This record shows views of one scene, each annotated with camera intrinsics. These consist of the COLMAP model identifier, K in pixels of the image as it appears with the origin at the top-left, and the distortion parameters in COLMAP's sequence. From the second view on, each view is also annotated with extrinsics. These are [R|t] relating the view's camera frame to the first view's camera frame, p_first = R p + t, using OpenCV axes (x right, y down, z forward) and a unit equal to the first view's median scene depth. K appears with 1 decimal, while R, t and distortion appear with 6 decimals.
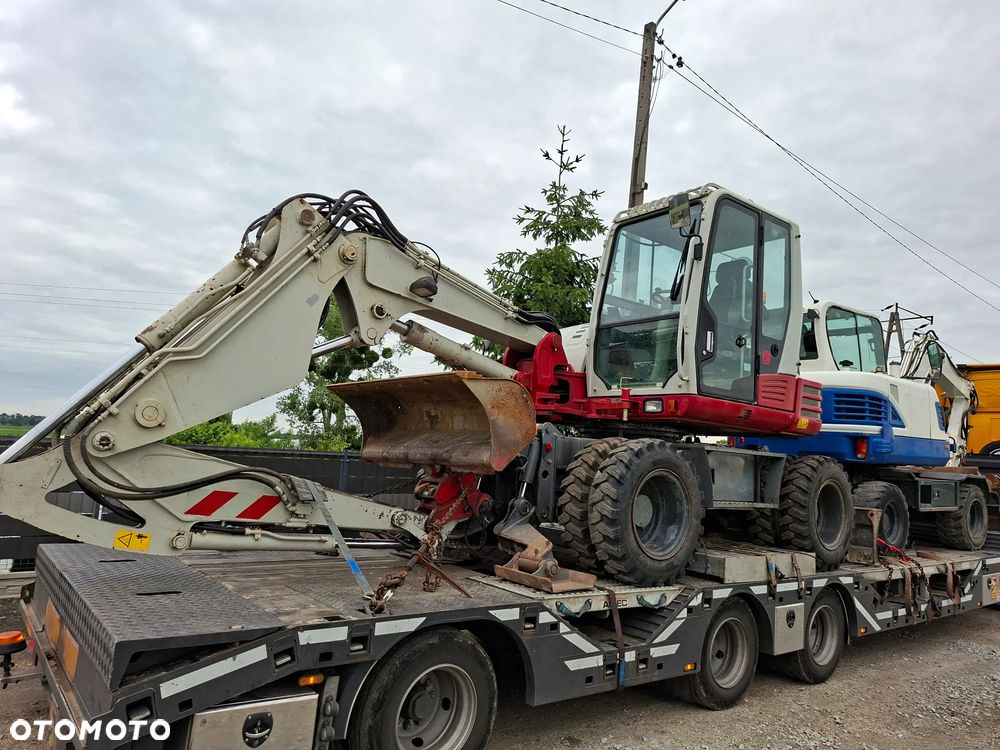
lens RADIAL K [[674.3, 0, 492.4], [0, 674.3, 376.3], [0, 0, 1]] dist [0.115584, -0.115913]
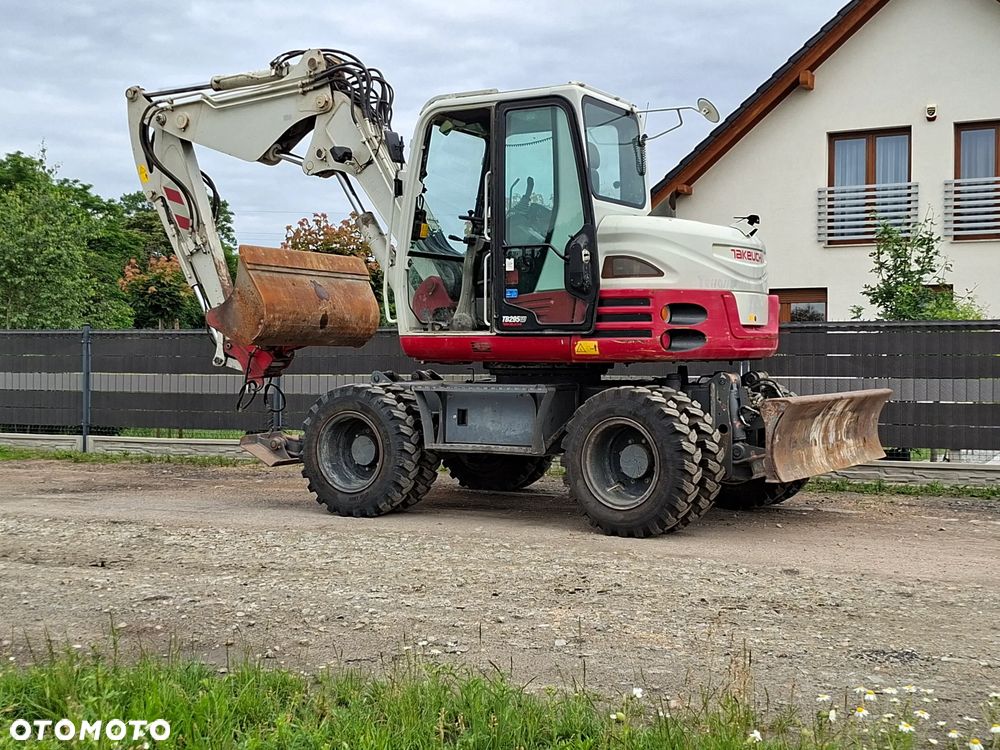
lens RADIAL K [[1315.0, 0, 500.0], [0, 1315.0, 375.0], [0, 0, 1]] dist [0.109823, -0.100118]
pose [[0.355175, -0.047300, -0.933602, 2.051779], [0.128137, 0.991755, -0.001498, 0.100635], [0.925976, -0.119096, 0.358308, 0.420961]]
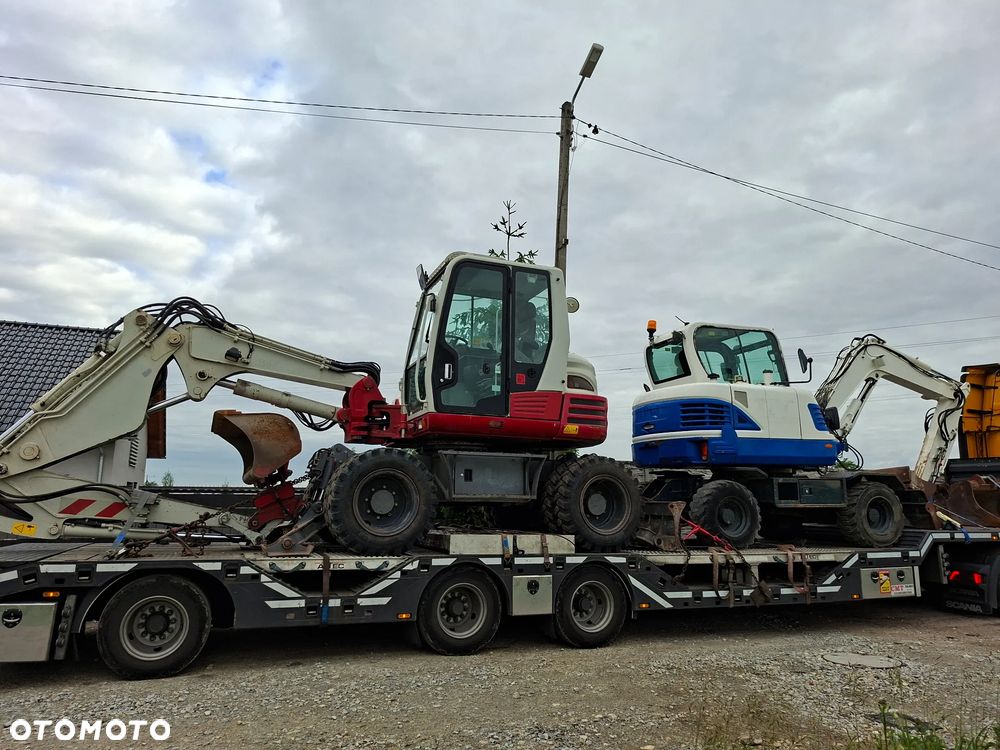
lens RADIAL K [[674.3, 0, 492.4], [0, 674.3, 376.3], [0, 0, 1]] dist [0.115584, -0.115913]
pose [[0.956181, -0.103955, -0.273698, 0.743886], [0.081246, 0.992339, -0.093067, 0.084896], [0.281276, 0.066752, 0.957302, -0.216888]]
